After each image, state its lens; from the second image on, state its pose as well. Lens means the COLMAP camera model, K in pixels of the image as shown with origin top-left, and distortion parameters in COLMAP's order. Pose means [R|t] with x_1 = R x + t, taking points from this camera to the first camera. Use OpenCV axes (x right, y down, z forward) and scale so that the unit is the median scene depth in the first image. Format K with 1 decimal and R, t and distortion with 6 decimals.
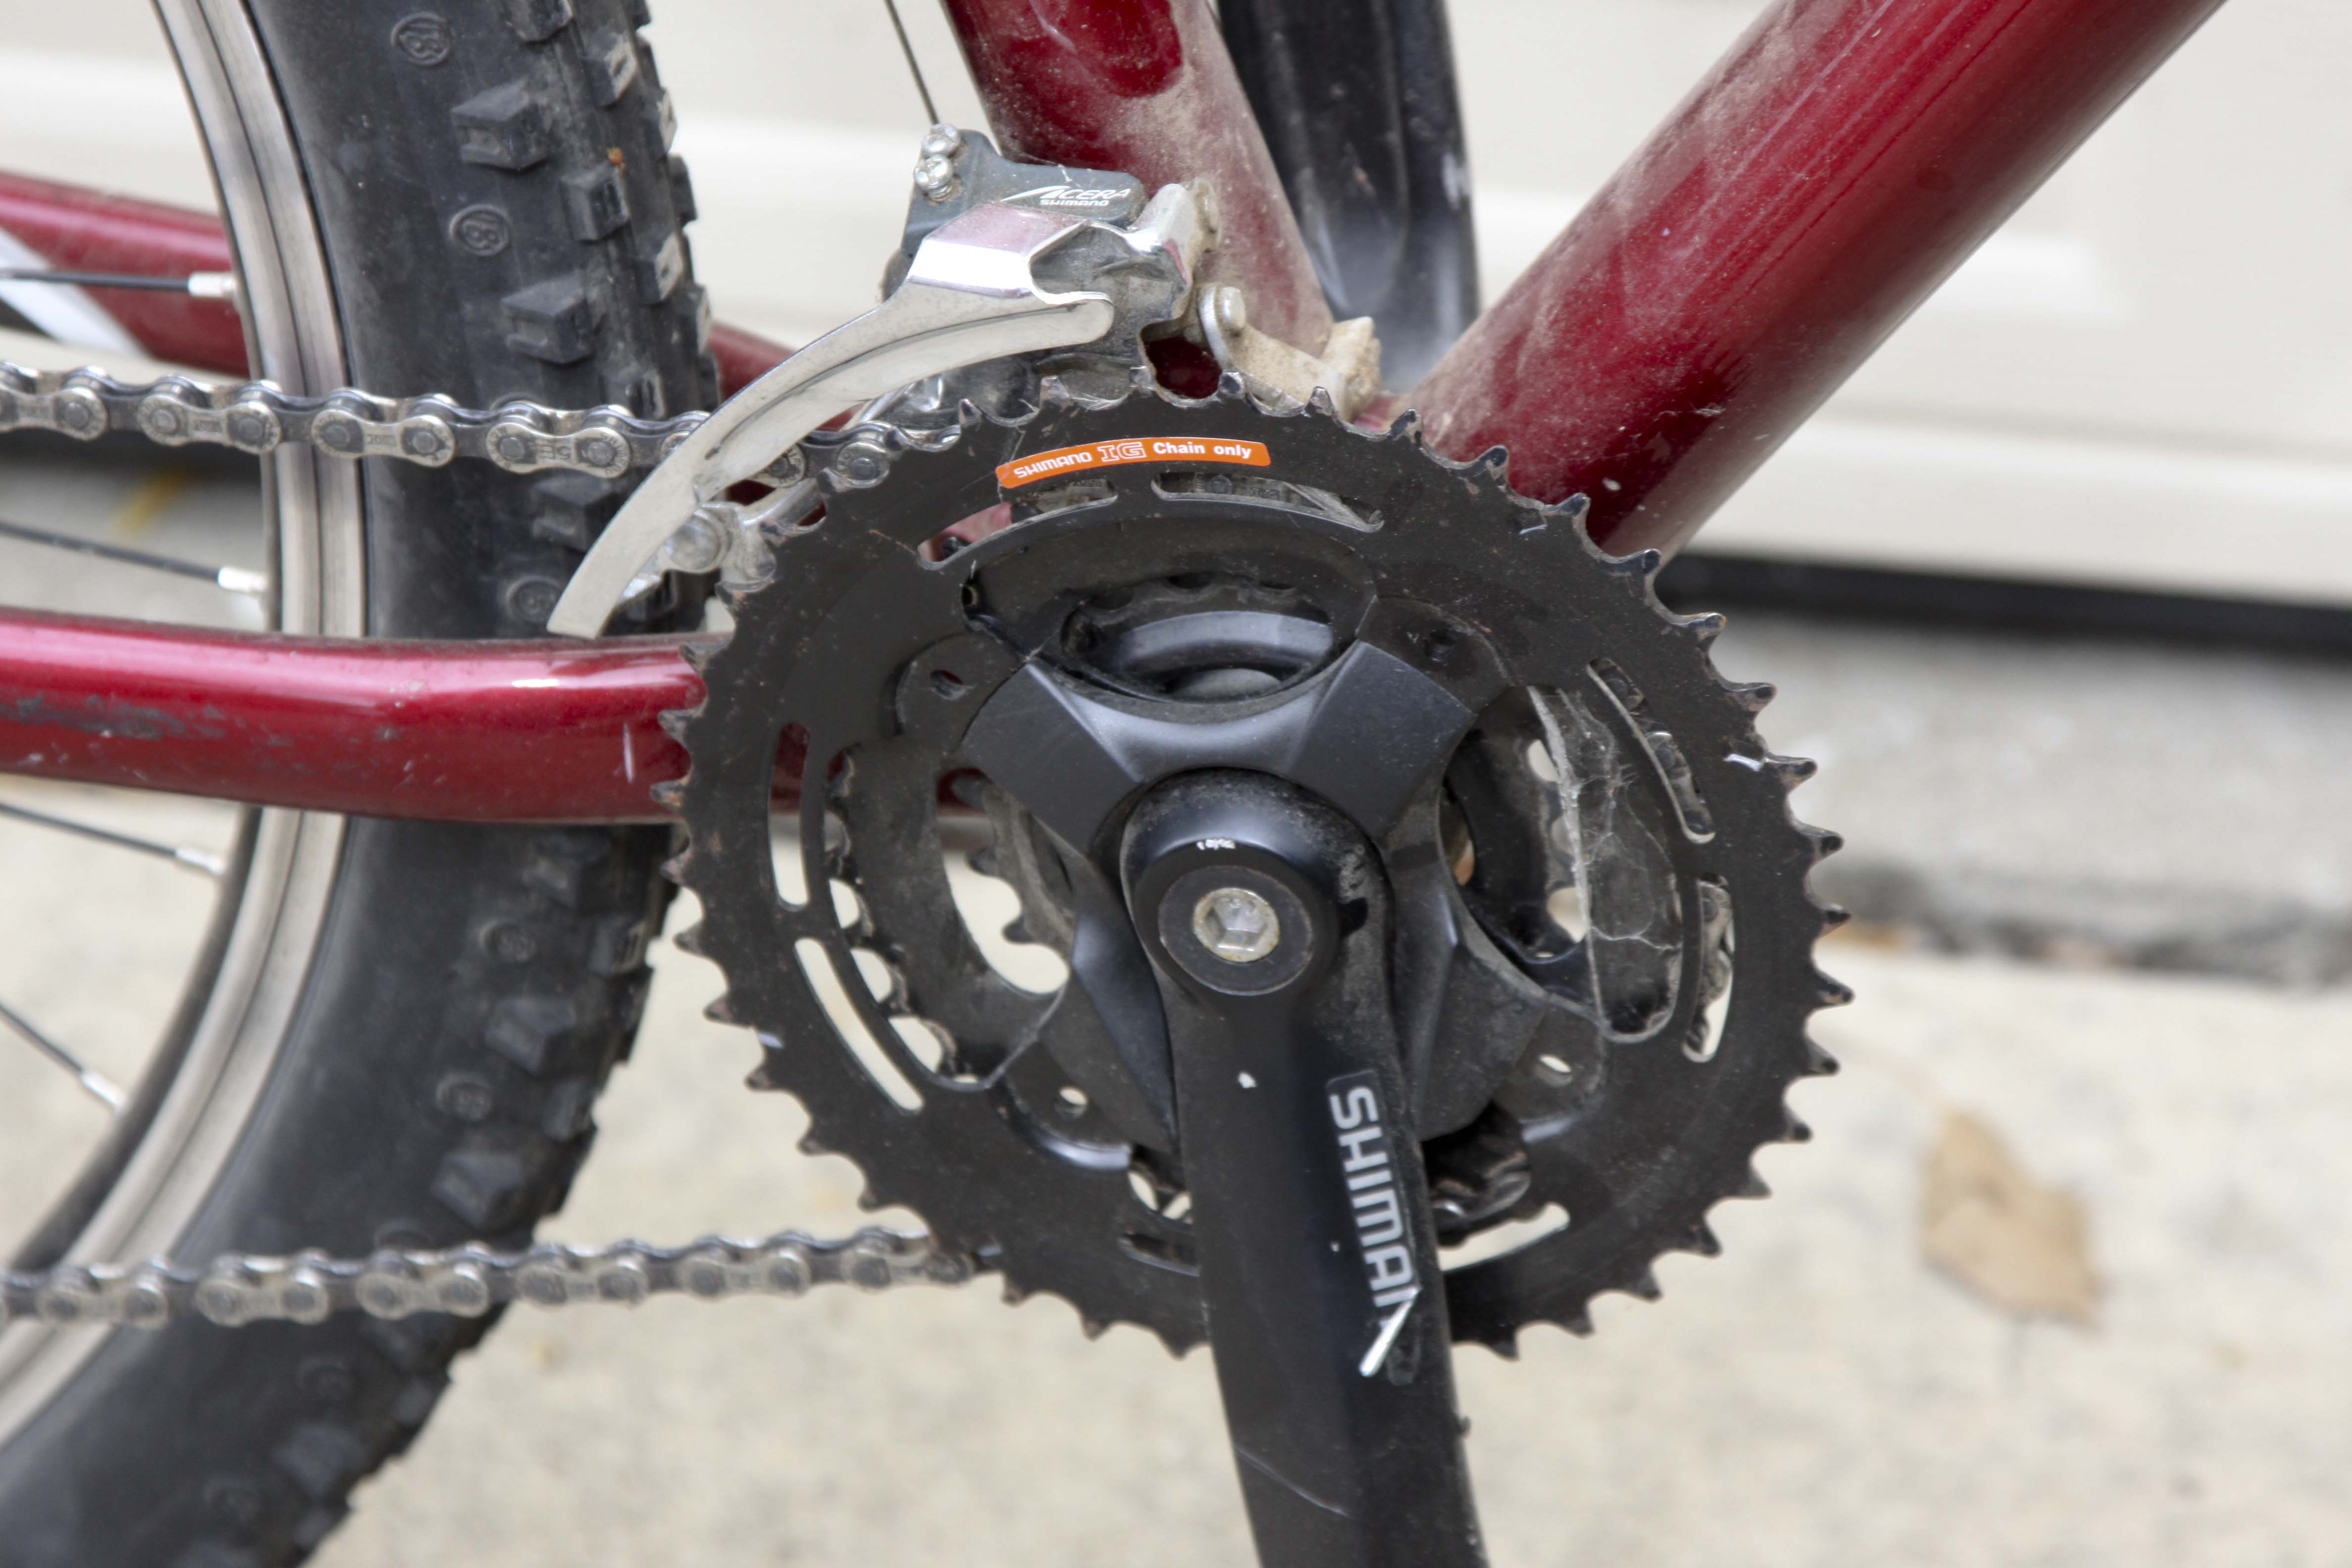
lens RADIAL K [[10039.8, 0, 1179.4], [0, 10039.8, 781.4], [0, 0, 1]] dist [0.499077, 0.000000]
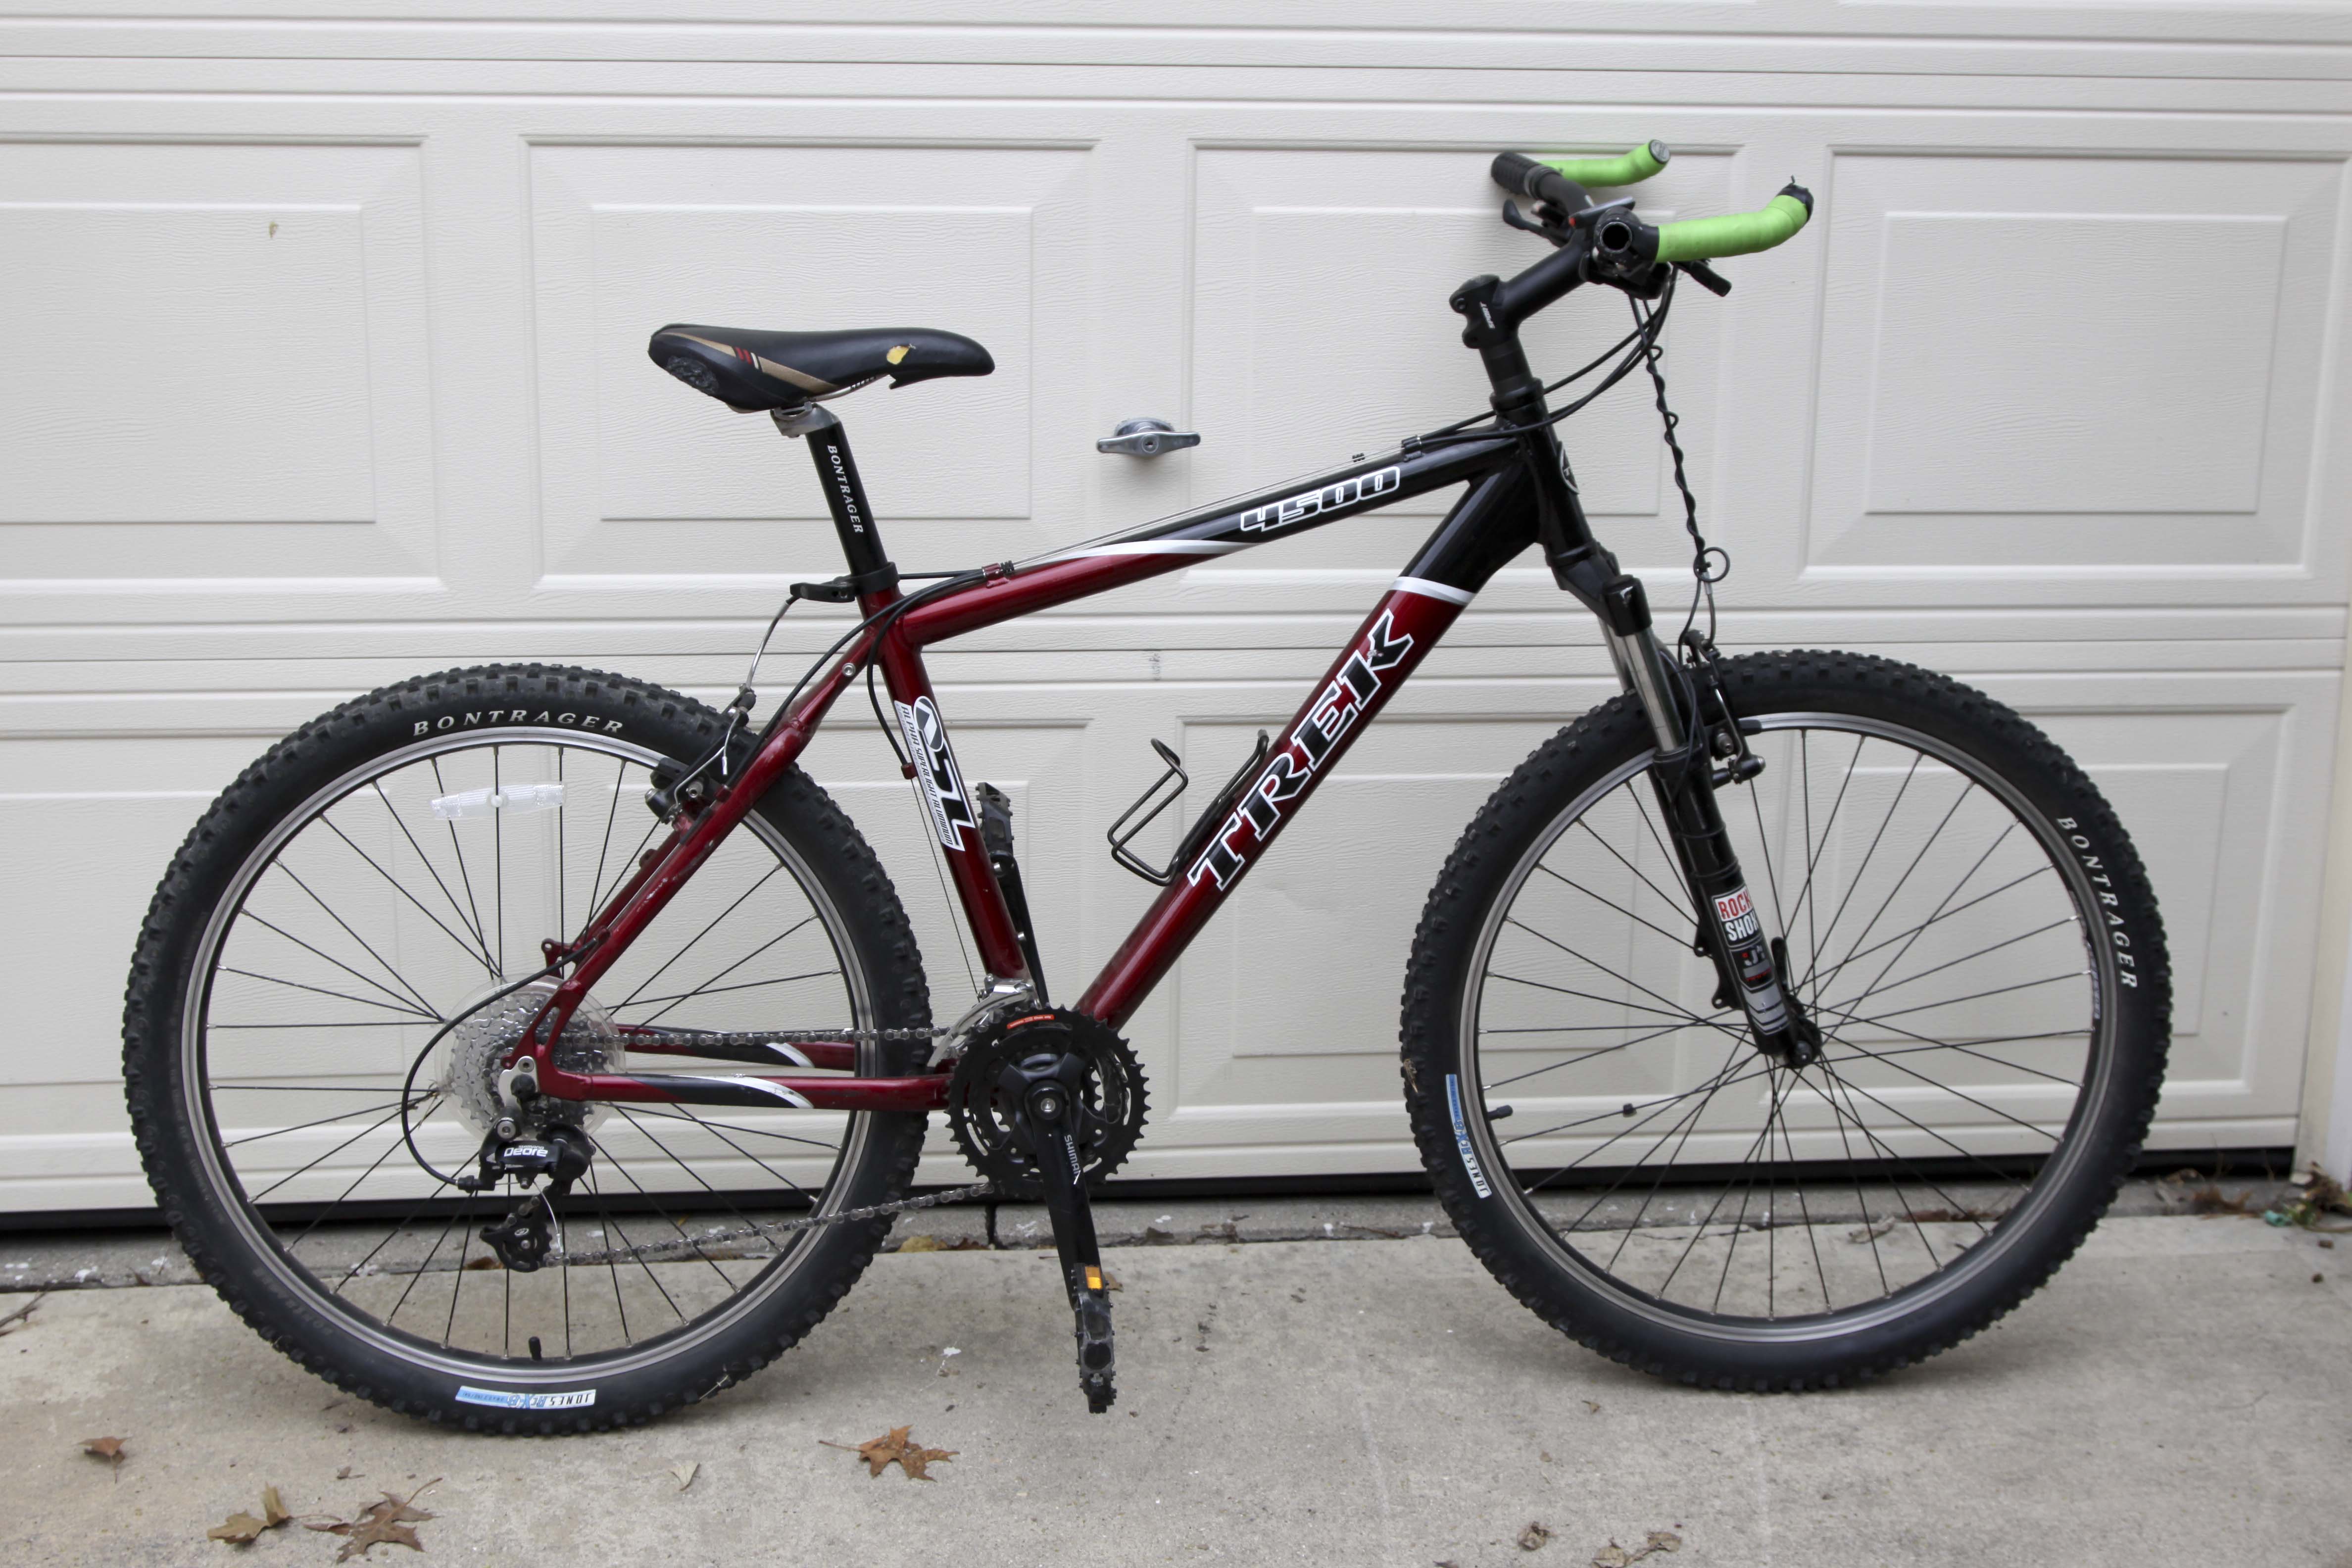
lens RADIAL K [[3398.4, 0, 1230.4], [0, 3398.4, 749.2], [0, 0, 1]] dist [-0.022681, 0.000000]
pose [[0.947194, -0.029798, 0.319272, -0.517530], [0.147145, 0.925043, -0.350204, 0.528698], [-0.284905, 0.378691, 0.880581, -0.858591]]
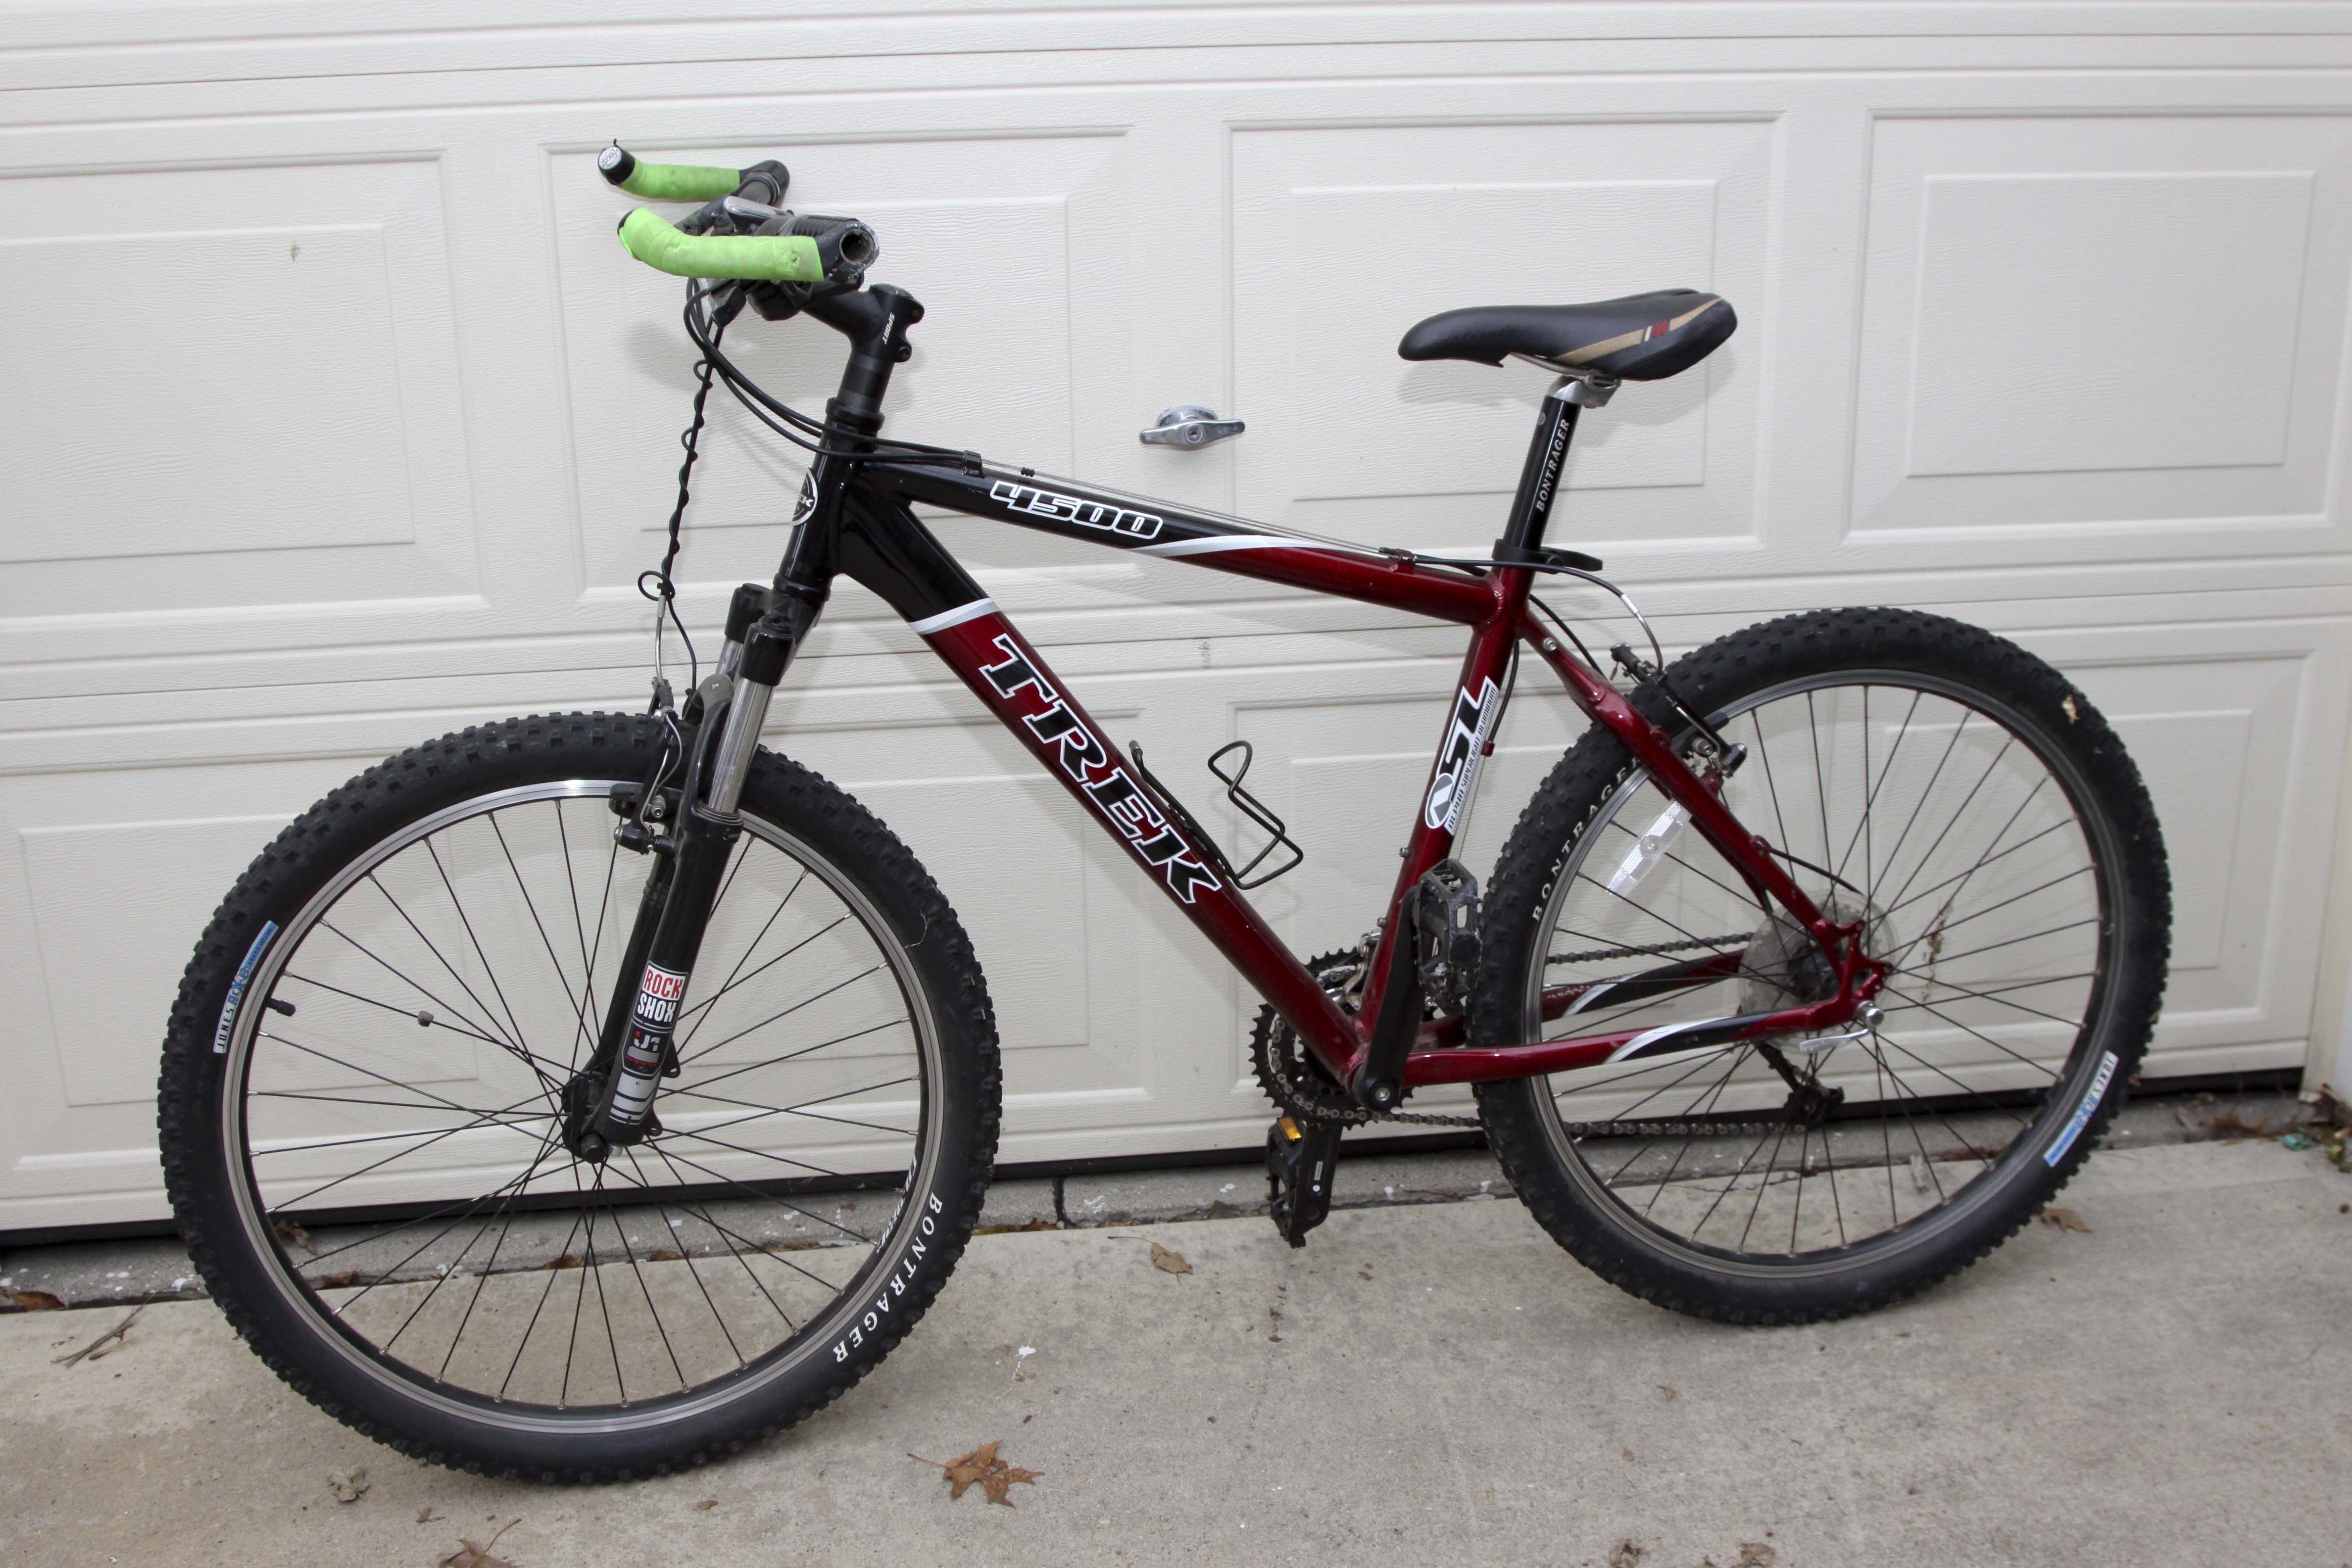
lens RADIAL K [[2694.5, 0, 1226.9], [0, 2694.5, 763.4], [0, 0, 1]] dist [-0.097010, 0.000000]
pose [[0.945007, -0.081585, 0.316711, -0.400028], [0.177003, 0.941887, -0.285514, 0.261893], [-0.275012, 0.325872, 0.904531, -0.473963]]
